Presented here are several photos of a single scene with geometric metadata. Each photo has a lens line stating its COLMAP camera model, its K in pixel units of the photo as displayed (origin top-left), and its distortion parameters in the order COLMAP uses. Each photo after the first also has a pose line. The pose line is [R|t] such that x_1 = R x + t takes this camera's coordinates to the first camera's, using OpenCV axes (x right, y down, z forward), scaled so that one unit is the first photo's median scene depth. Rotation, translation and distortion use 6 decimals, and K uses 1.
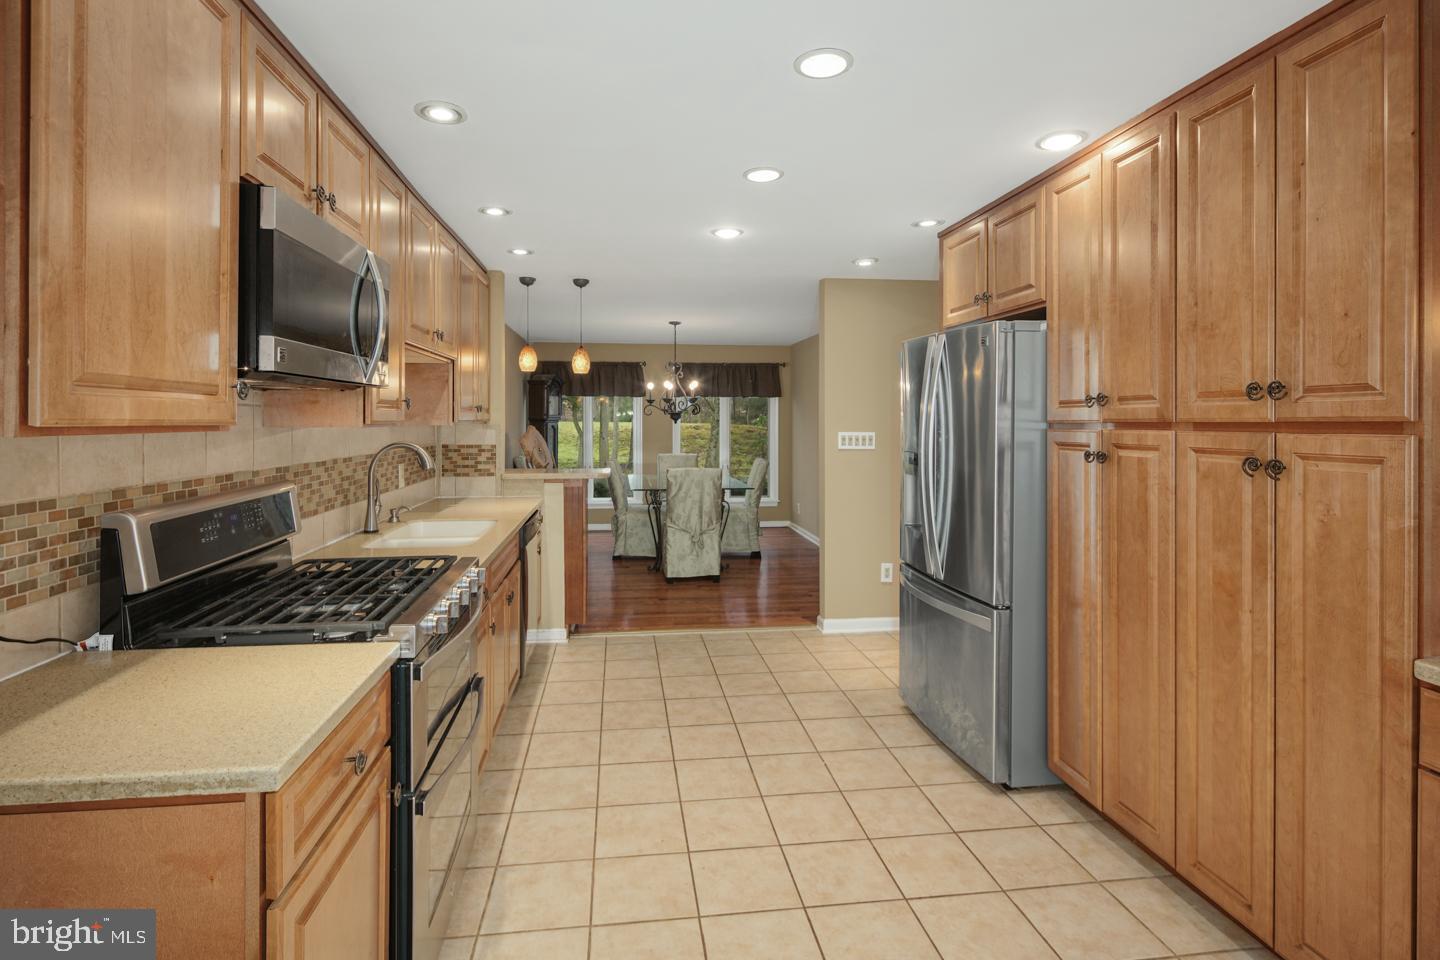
lens RADIAL K [[710.0, 0, 700.4], [0, 710.0, 420.5], [0, 0, 1]] dist [0.007678, -0.005134]
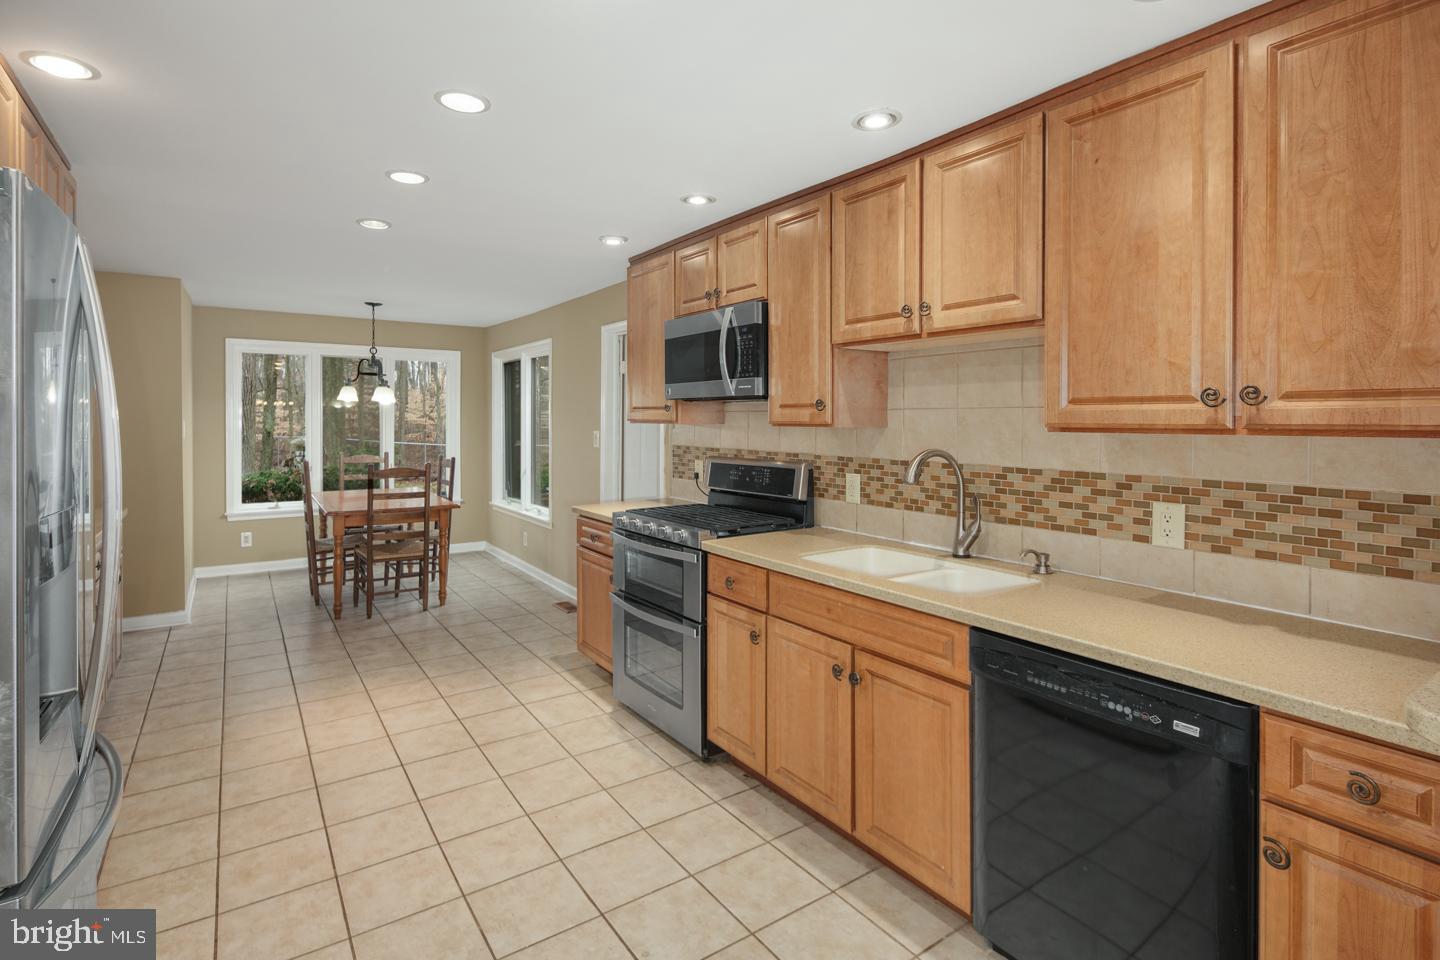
lens RADIAL K [[710.0, 0, 709.6], [0, 710.0, 412.6], [0, 0, 1]] dist [0.007678, -0.005134]
pose [[-0.890844, -0.006289, -0.454265, 0.201732], [-0.003514, 0.999970, -0.006953, -0.005109], [0.454295, -0.004597, -0.890839, 1.813316]]
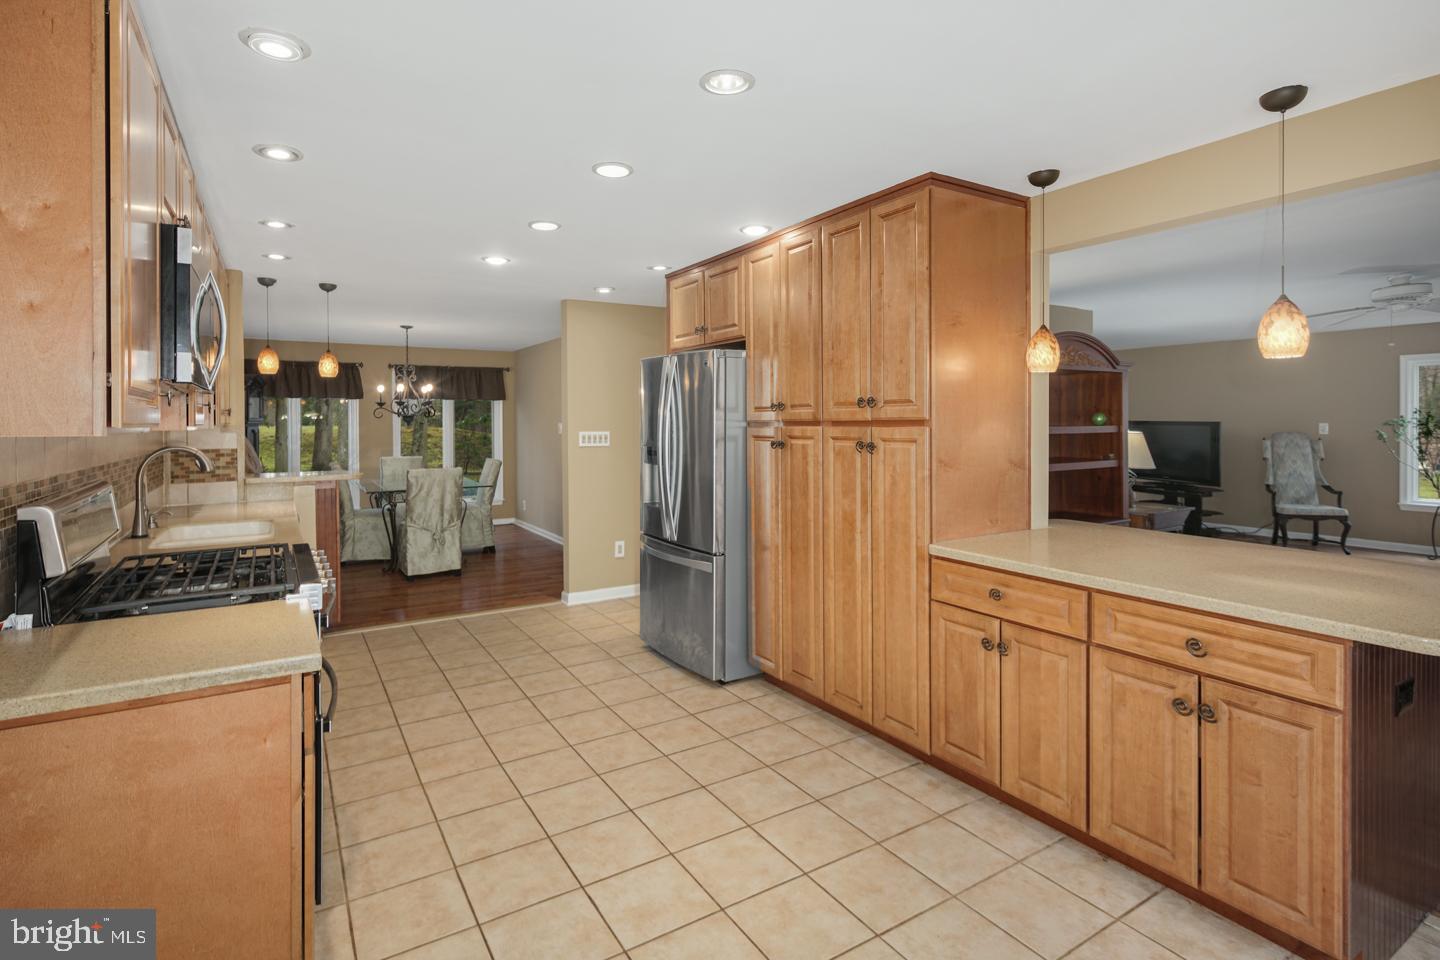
lens RADIAL K [[710.0, 0, 705.9], [0, 710.0, 423.3], [0, 0, 1]] dist [0.007678, -0.005134]
pose [[0.910042, -0.007337, 0.414450, -0.174228], [0.006808, 0.999973, 0.002753, 0.001036], [-0.414459, 0.000316, 0.910068, -0.257694]]
